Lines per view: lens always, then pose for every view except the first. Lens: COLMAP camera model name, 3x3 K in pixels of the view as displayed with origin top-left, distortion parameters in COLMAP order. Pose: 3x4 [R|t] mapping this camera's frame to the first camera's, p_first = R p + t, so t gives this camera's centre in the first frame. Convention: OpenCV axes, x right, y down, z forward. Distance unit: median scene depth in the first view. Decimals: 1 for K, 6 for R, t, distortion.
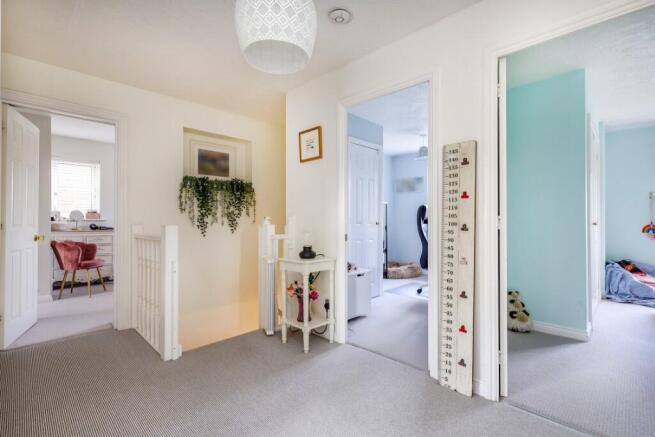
lens RADIAL K [[310.4, 0, 329.5], [0, 310.4, 222.4], [0, 0, 1]] dist [-0.004759, 0.000010]
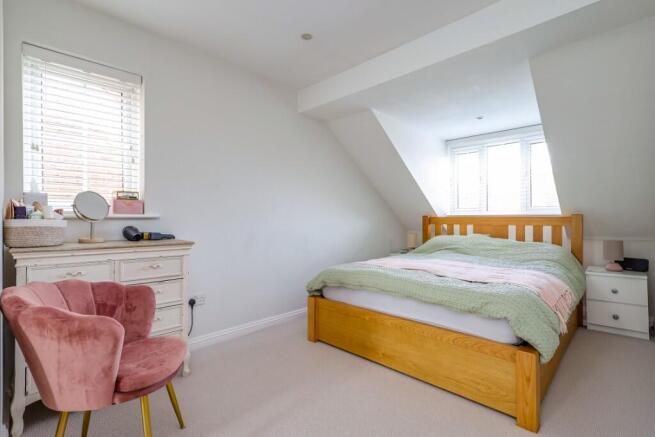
lens RADIAL K [[310.4, 0, 324.0], [0, 310.4, 217.6], [0, 0, 1]] dist [-0.004759, 0.000010]
pose [[0.999991, -0.004023, 0.001544, -0.533728], [0.004039, 0.999937, -0.010501, -0.001485], [-0.001501, 0.010507, 0.999944, 0.622585]]
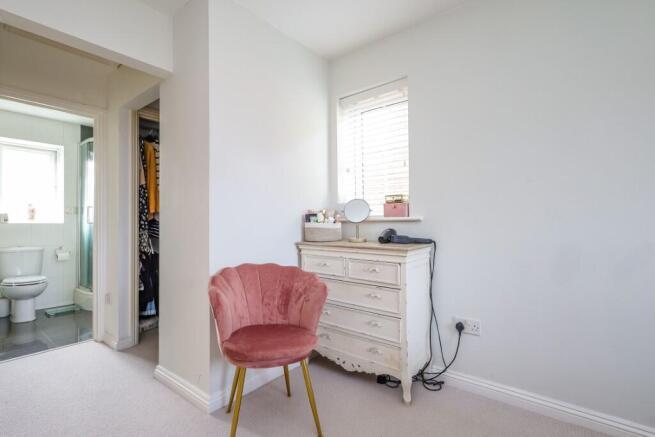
lens RADIAL K [[310.4, 0, 324.3], [0, 310.4, 222.2], [0, 0, 1]] dist [-0.004759, 0.000010]
pose [[0.096197, -0.016440, -0.995227, -0.377671], [0.001293, 0.999865, -0.016391, 0.002484], [0.995361, 0.000290, 0.096206, 0.901682]]
